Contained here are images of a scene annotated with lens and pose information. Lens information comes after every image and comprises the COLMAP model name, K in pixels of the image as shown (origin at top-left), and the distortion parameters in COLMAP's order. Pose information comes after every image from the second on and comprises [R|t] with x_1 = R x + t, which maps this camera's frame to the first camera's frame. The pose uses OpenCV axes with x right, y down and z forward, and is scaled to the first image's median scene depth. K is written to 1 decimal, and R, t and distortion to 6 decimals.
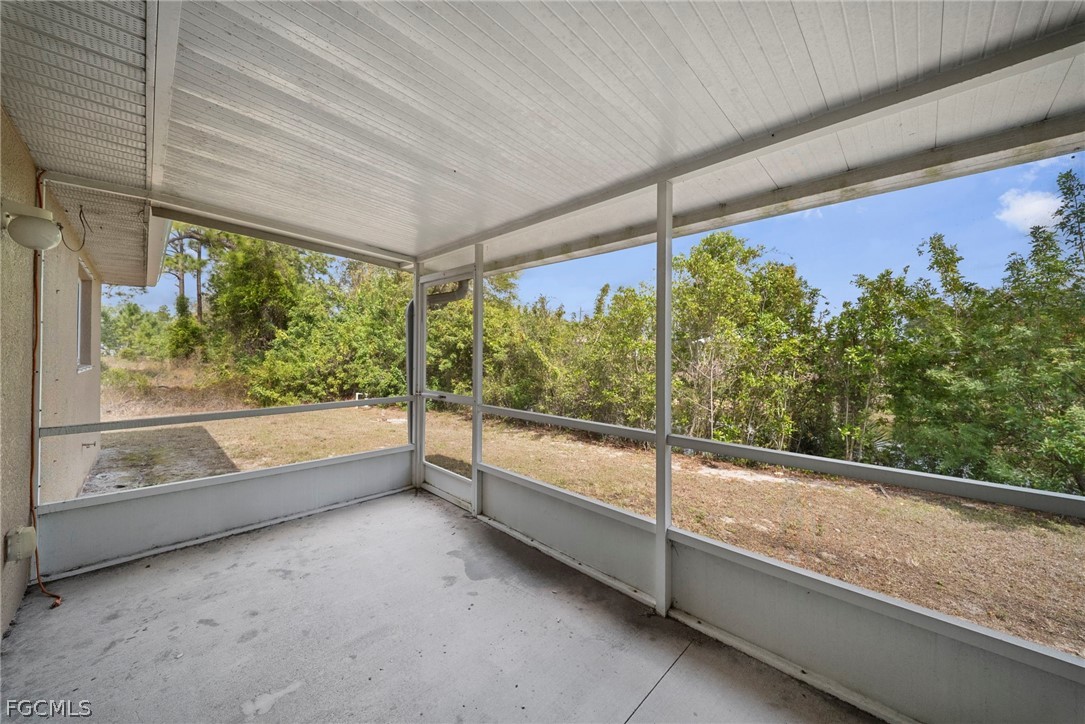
lens RADIAL K [[377.8, 0, 543.3], [0, 377.8, 352.1], [0, 0, 1]] dist [-0.001830, -0.000691]
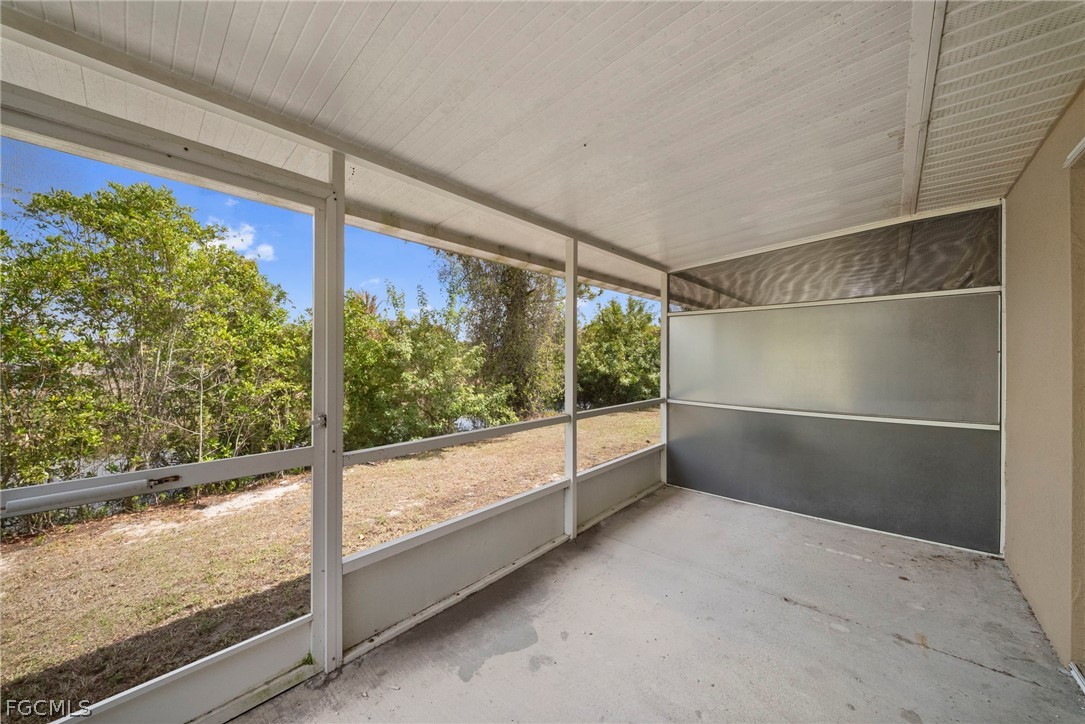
lens RADIAL K [[377.8, 0, 543.0], [0, 377.8, 360.0], [0, 0, 1]] dist [-0.001830, -0.000691]
pose [[-0.018726, -0.007929, 0.999793, -0.833388], [-0.002874, 0.999965, 0.007877, 0.000952], [-0.999821, -0.002726, -0.018748, 0.849655]]
